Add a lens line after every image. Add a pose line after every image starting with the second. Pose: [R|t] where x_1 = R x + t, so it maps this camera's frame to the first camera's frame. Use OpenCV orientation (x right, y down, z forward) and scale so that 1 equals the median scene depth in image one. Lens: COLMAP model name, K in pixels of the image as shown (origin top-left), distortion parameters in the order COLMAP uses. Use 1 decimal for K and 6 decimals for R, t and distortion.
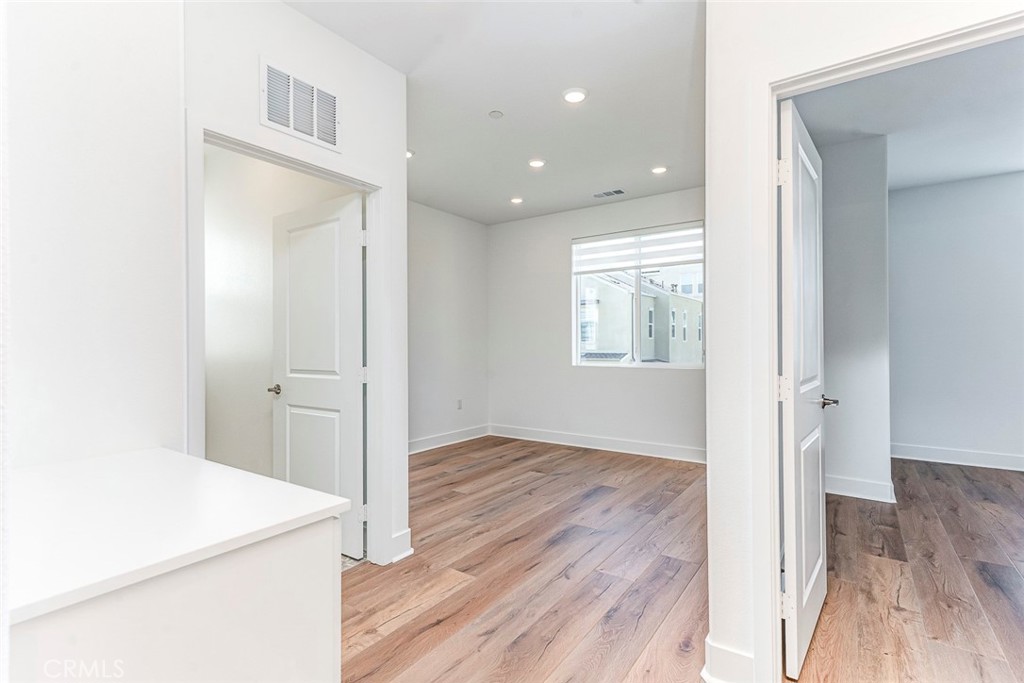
lens RADIAL K [[488.2, 0, 515.7], [0, 488.2, 343.5], [0, 0, 1]] dist [0.019252, -0.000015]
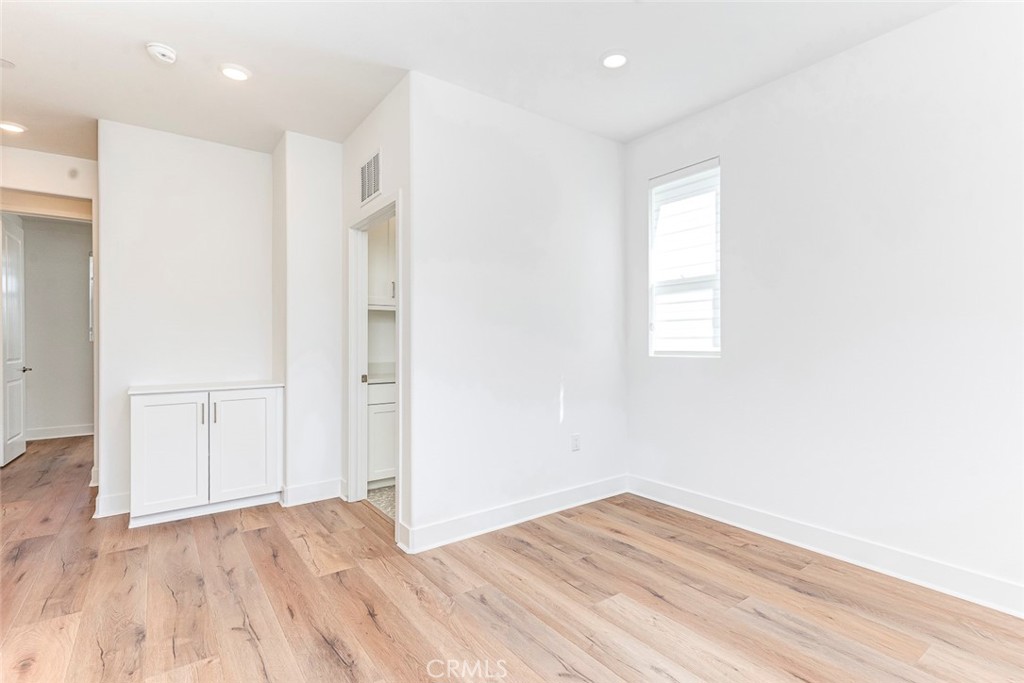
lens RADIAL K [[488.2, 0, 512.2], [0, 488.2, 343.4], [0, 0, 1]] dist [0.019252, -0.000015]
pose [[-0.327534, 0.012205, -0.944761, 0.385548], [0.007657, 0.999918, 0.010263, -0.002932], [0.944808, -0.003873, -0.327601, 0.902903]]
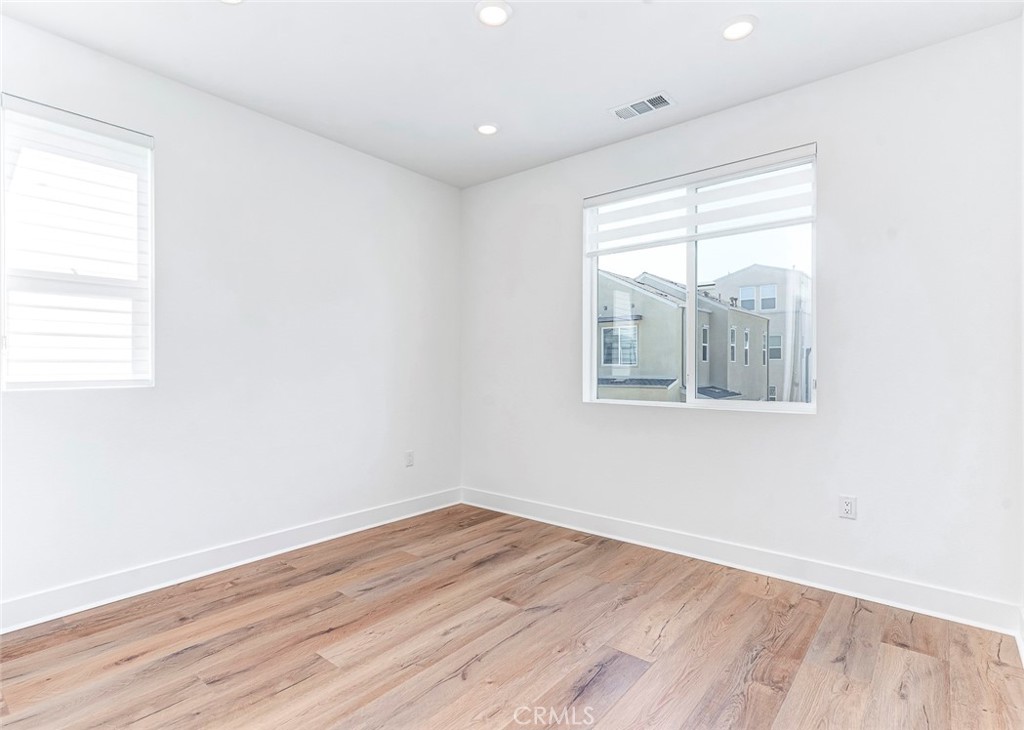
lens RADIAL K [[528.2, 0, 511.5], [0, 528.2, 363.8], [0, 0, 1]] dist [0.019190, -0.000427]
pose [[0.996922, 0.006677, -0.078115, 0.094339], [-0.007121, 0.999960, -0.005406, 0.000919], [0.078076, 0.005945, 0.996930, 0.389856]]
